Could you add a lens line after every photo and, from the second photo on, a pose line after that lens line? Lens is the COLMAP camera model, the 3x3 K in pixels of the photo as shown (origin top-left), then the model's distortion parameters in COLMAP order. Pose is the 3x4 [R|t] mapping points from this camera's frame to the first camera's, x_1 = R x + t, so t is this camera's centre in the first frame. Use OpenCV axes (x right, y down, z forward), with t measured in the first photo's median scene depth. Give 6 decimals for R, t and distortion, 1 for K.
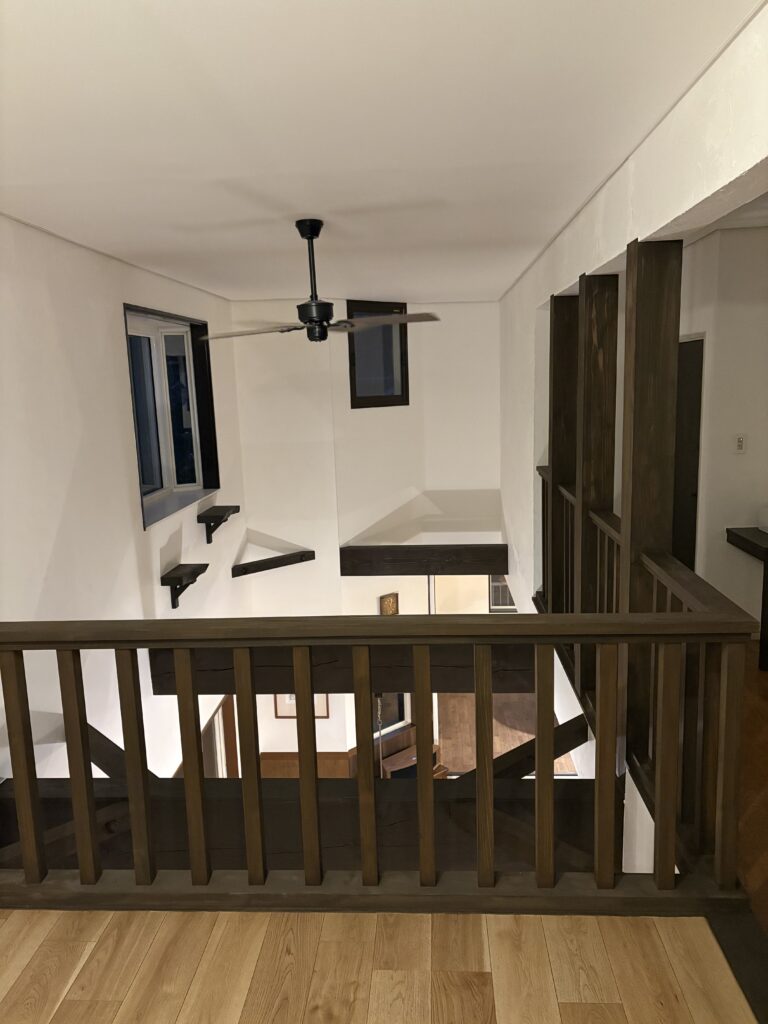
lens RADIAL K [[770.7, 0, 386.8], [0, 770.7, 508.4], [0, 0, 1]] dist [0.056501, -0.062663]
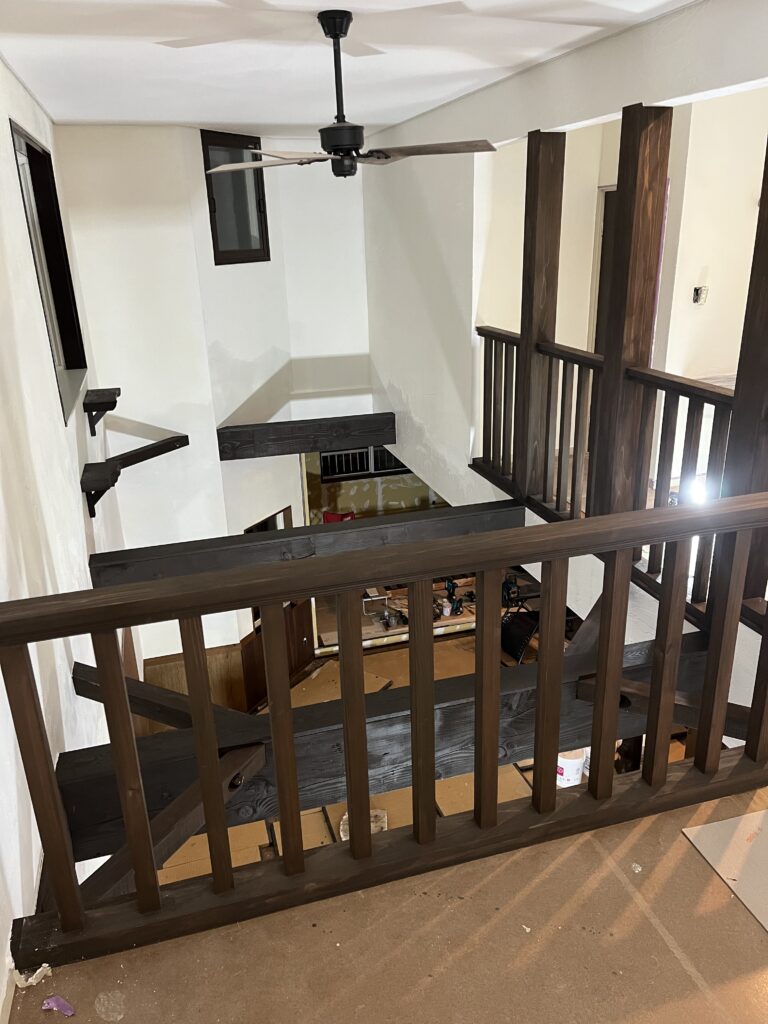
lens RADIAL K [[778.9, 0, 384.3], [0, 778.9, 516.9], [0, 0, 1]] dist [0.004639, -0.005661]
pose [[0.940709, -0.118524, 0.317835, -0.352562], [0.058753, 0.979740, 0.191461, -0.021200], [-0.334089, -0.161435, 0.928614, 0.170817]]
